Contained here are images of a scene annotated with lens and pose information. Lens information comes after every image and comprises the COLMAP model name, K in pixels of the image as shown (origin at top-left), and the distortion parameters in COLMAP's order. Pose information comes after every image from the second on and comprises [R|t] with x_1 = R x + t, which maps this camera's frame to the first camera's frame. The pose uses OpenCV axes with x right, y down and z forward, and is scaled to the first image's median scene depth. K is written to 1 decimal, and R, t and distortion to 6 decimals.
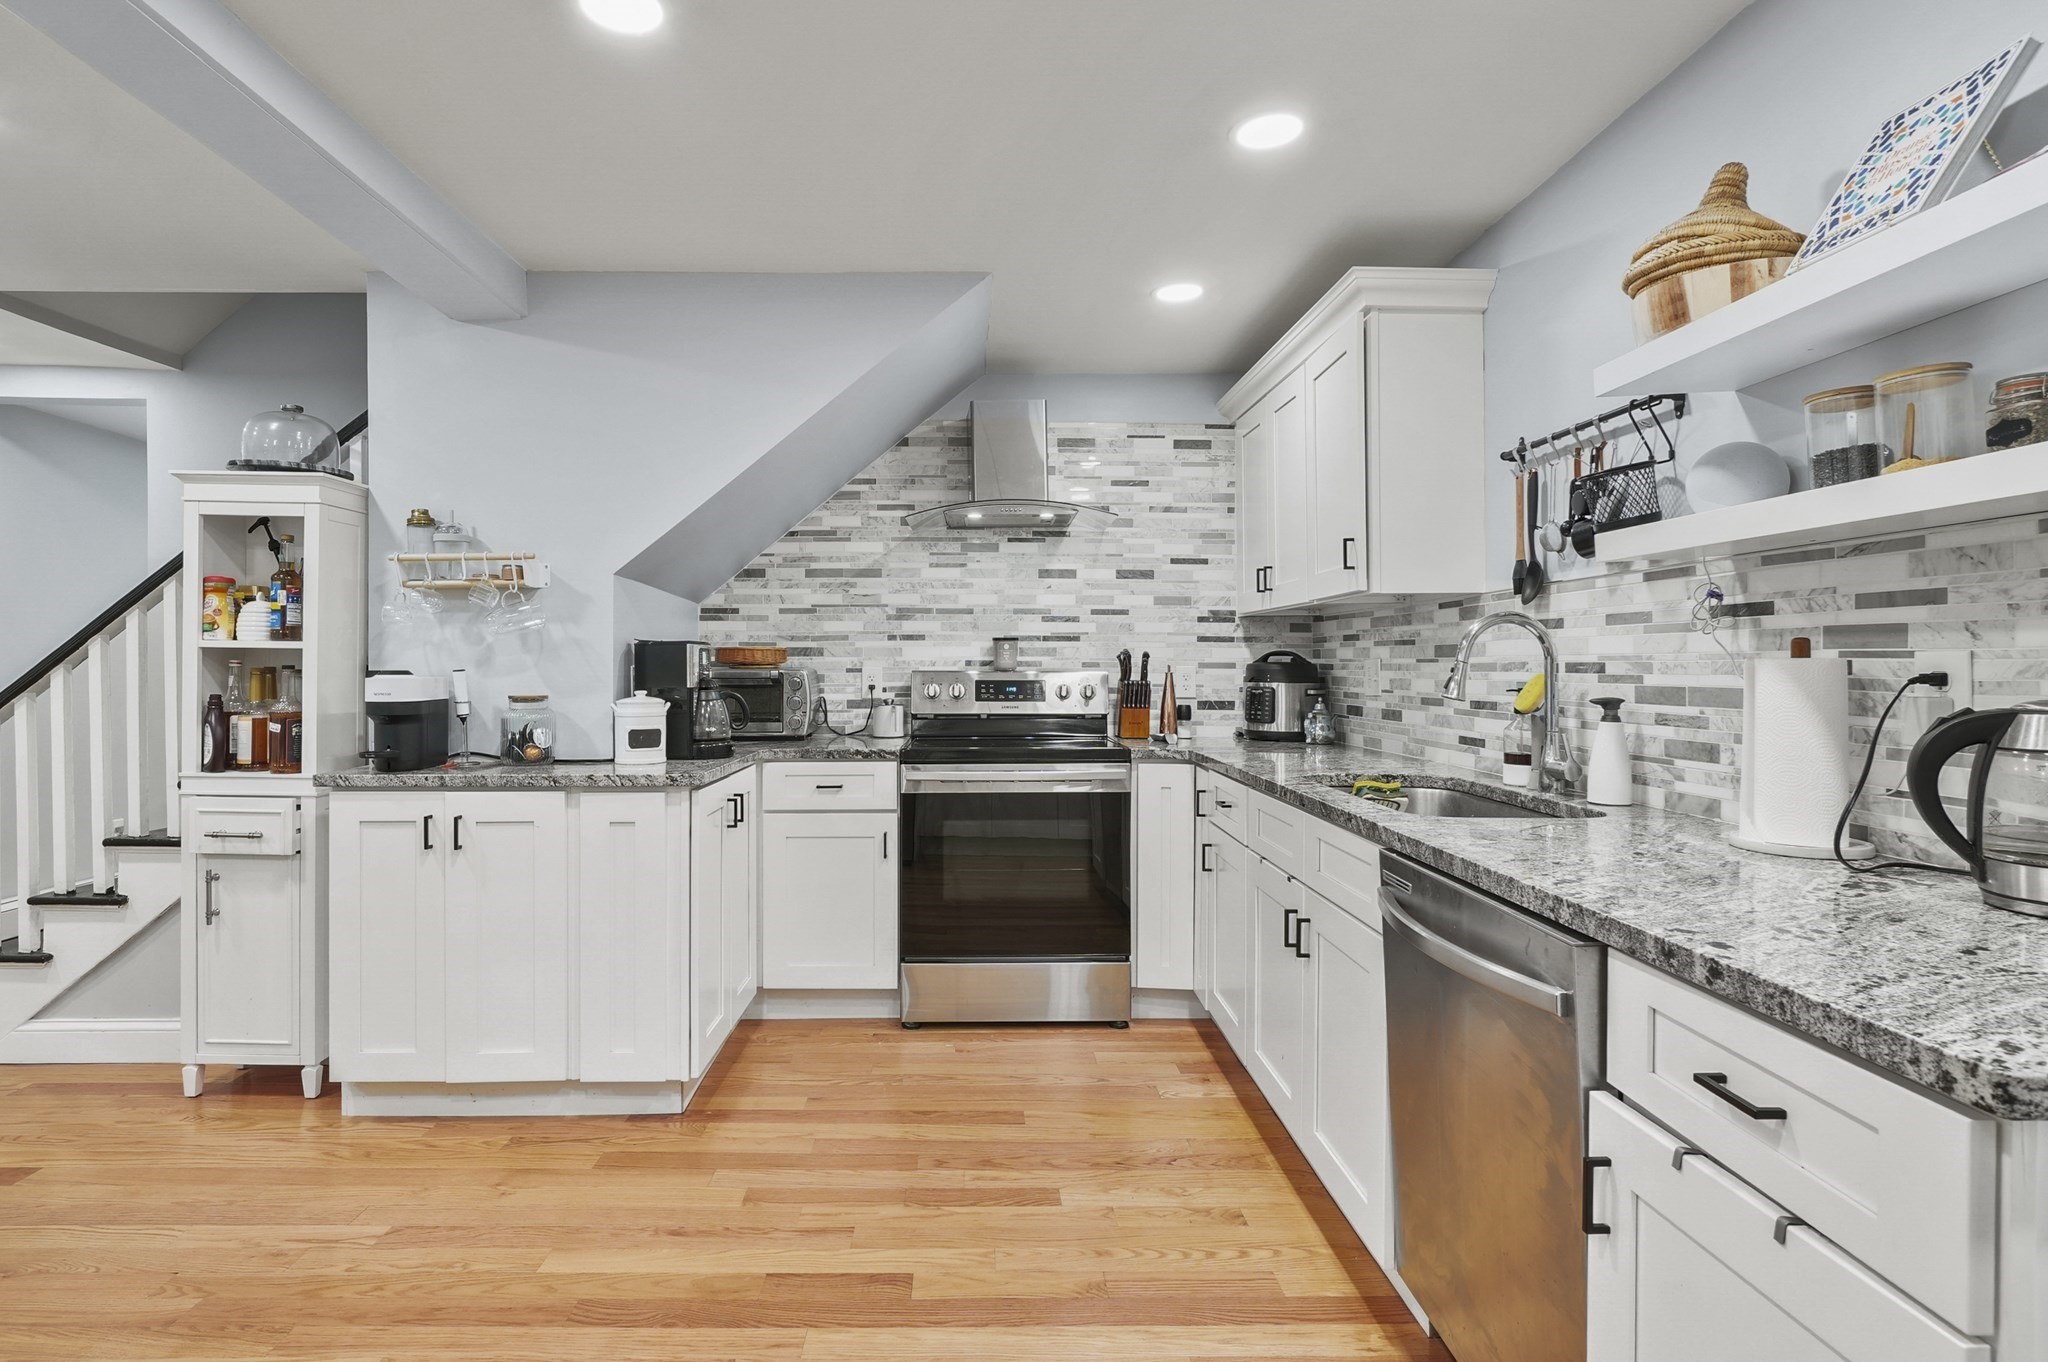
lens RADIAL K [[1013.1, 0, 989.6], [0, 1013.1, 666.3], [0, 0, 1]] dist [-0.014123, 0.000007]
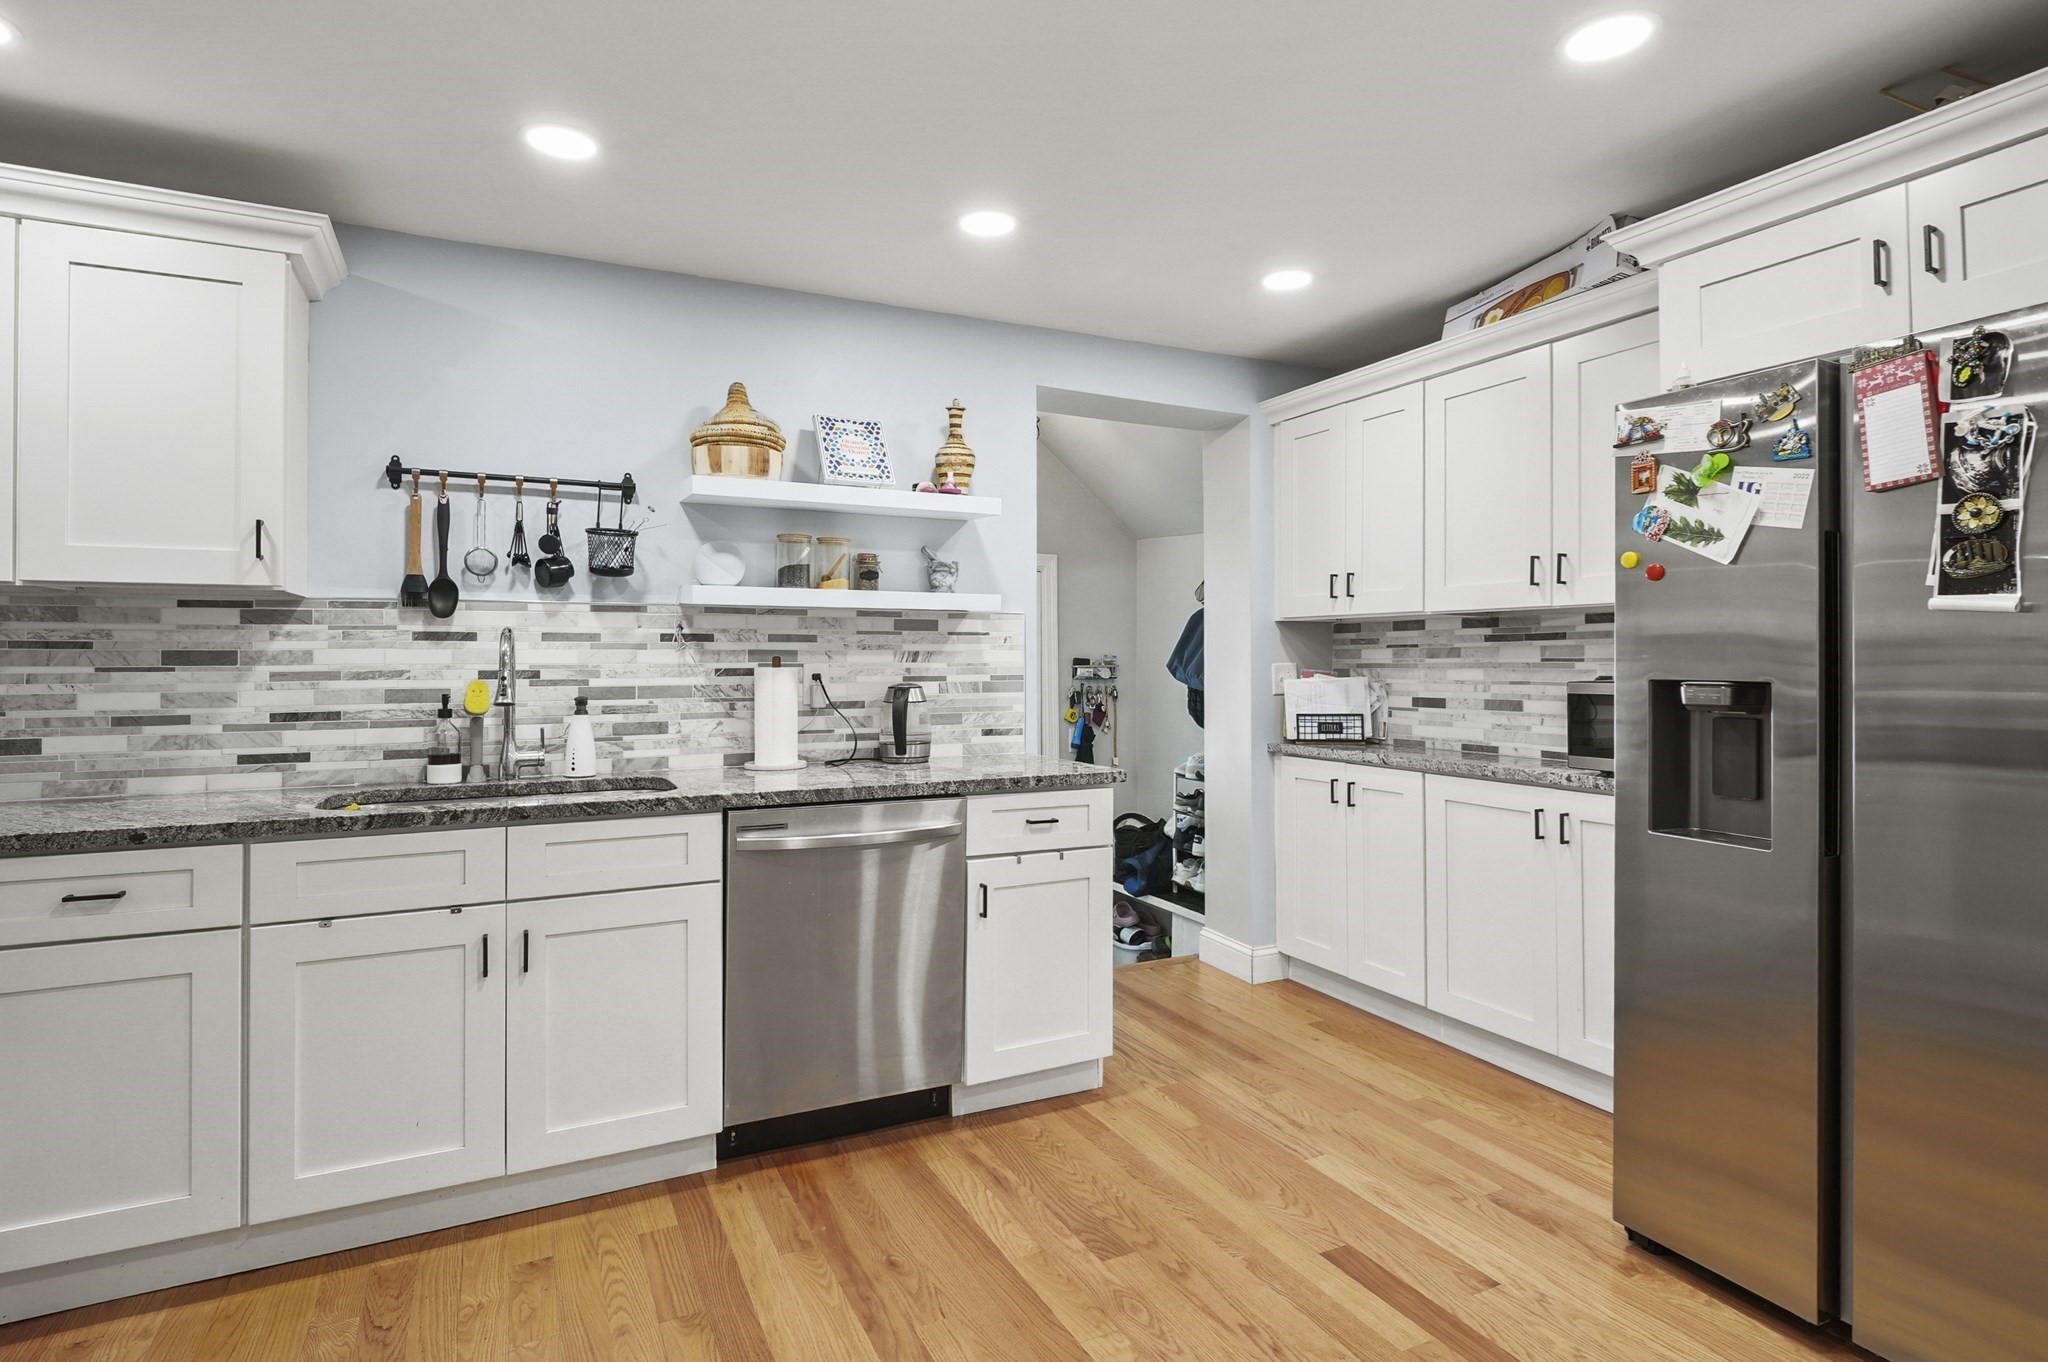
lens RADIAL K [[1013.1, 0, 1023.2], [0, 1013.1, 666.0], [0, 0, 1]] dist [-0.014123, 0.000007]
pose [[-0.434590, -0.006620, 0.900604, -0.886486], [0.003059, 0.999956, 0.008827, -0.020483], [-0.900623, 0.006591, -0.434551, 1.113329]]
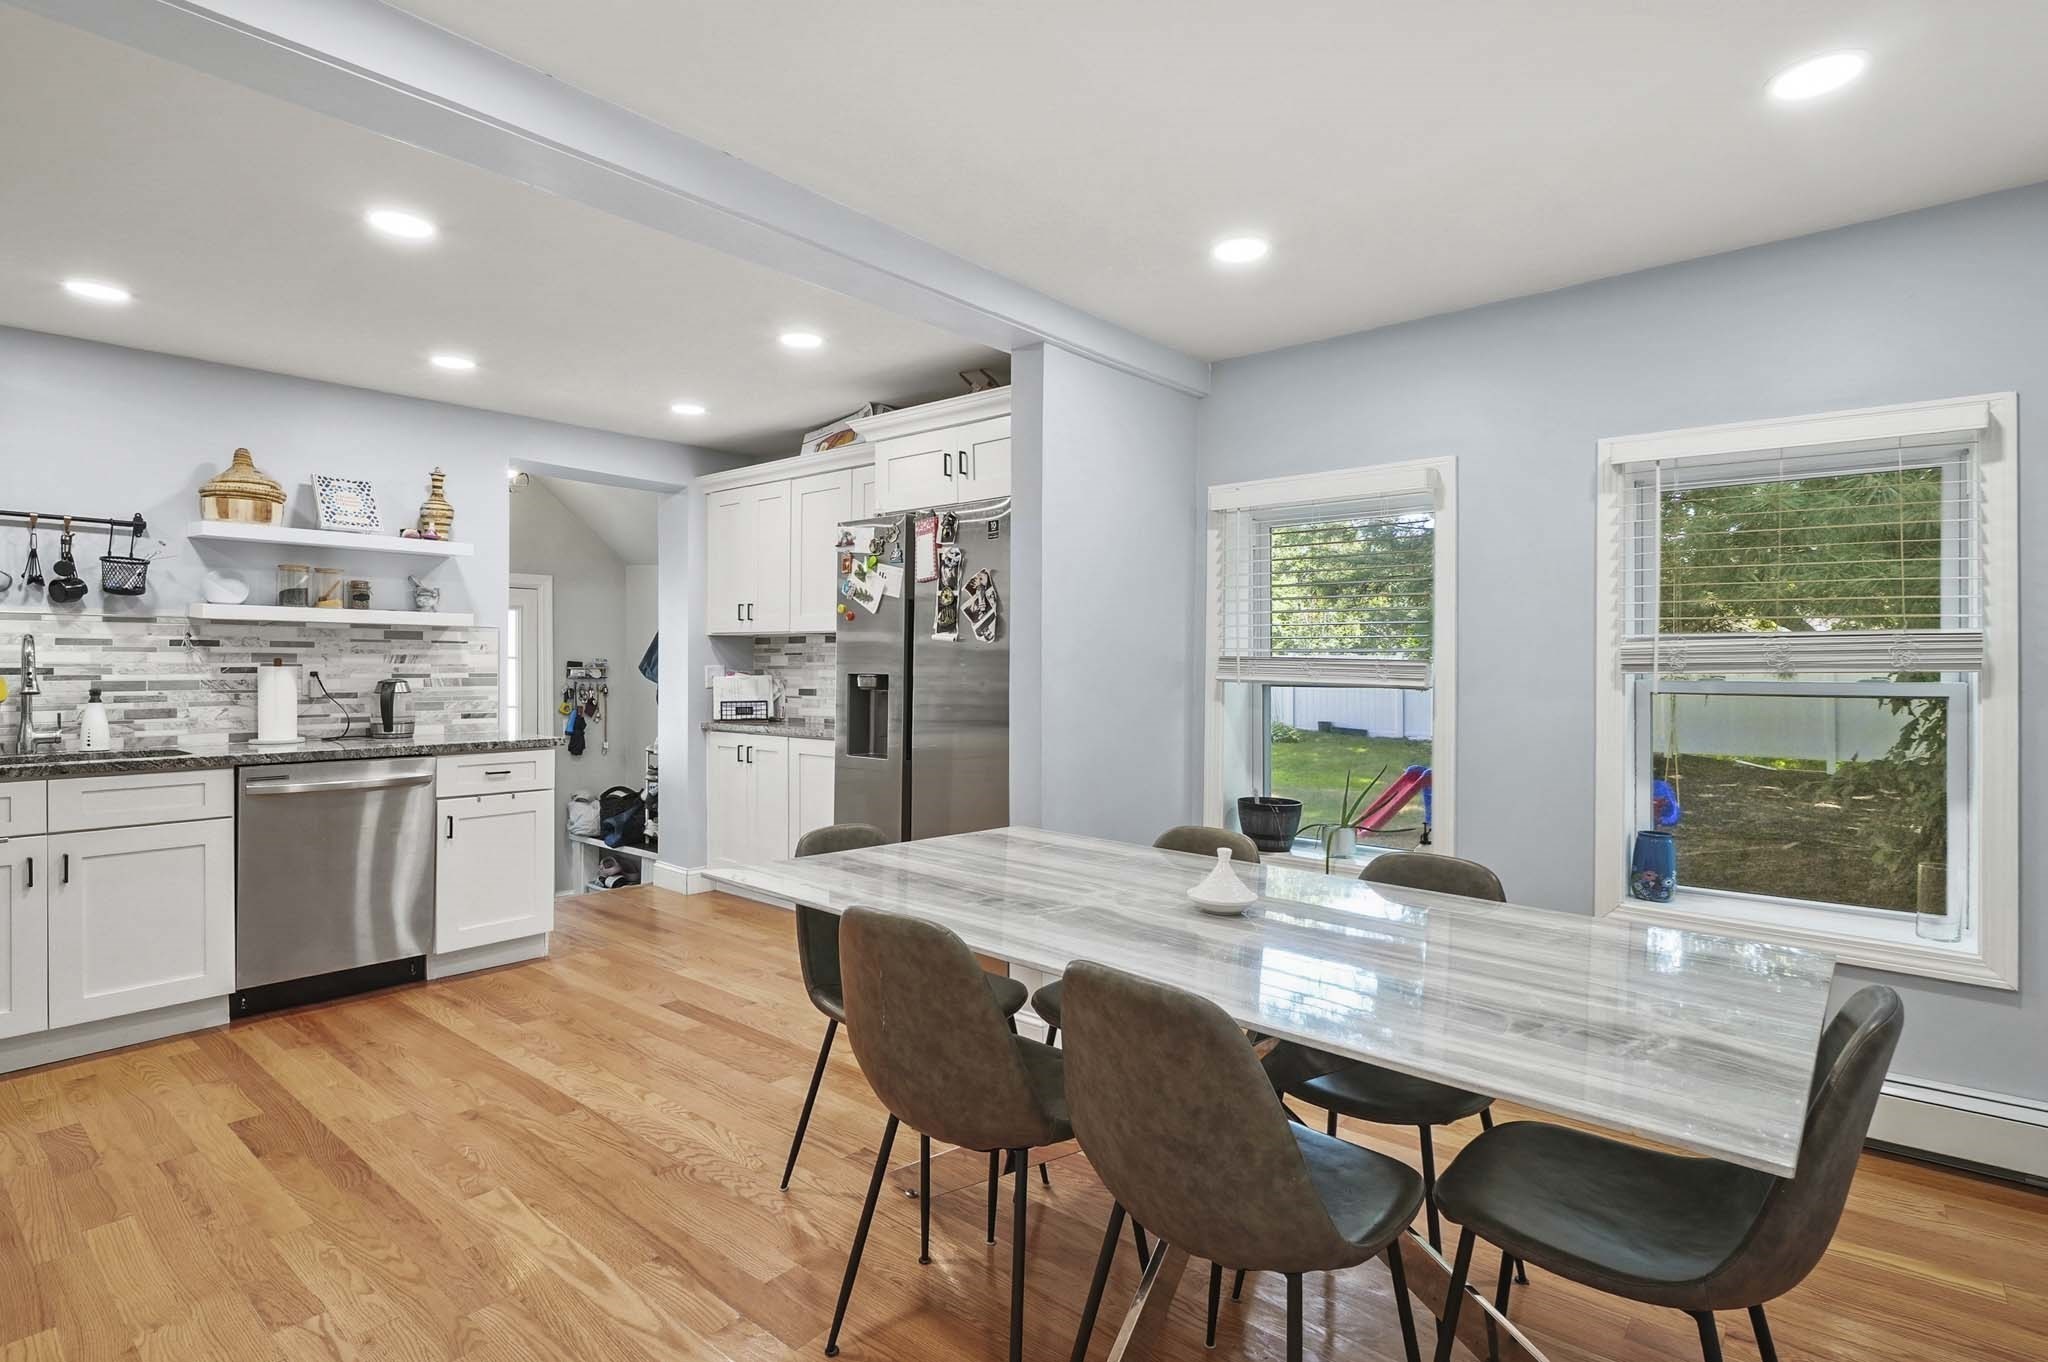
lens RADIAL K [[1013.1, 0, 1034.6], [0, 1013.1, 675.9], [0, 0, 1]] dist [-0.014123, 0.000007]
pose [[-0.761620, -0.011059, 0.647930, -1.780965], [-0.002860, 0.999902, 0.013705, -0.019139], [-0.648018, 0.008585, -0.761577, 1.329517]]
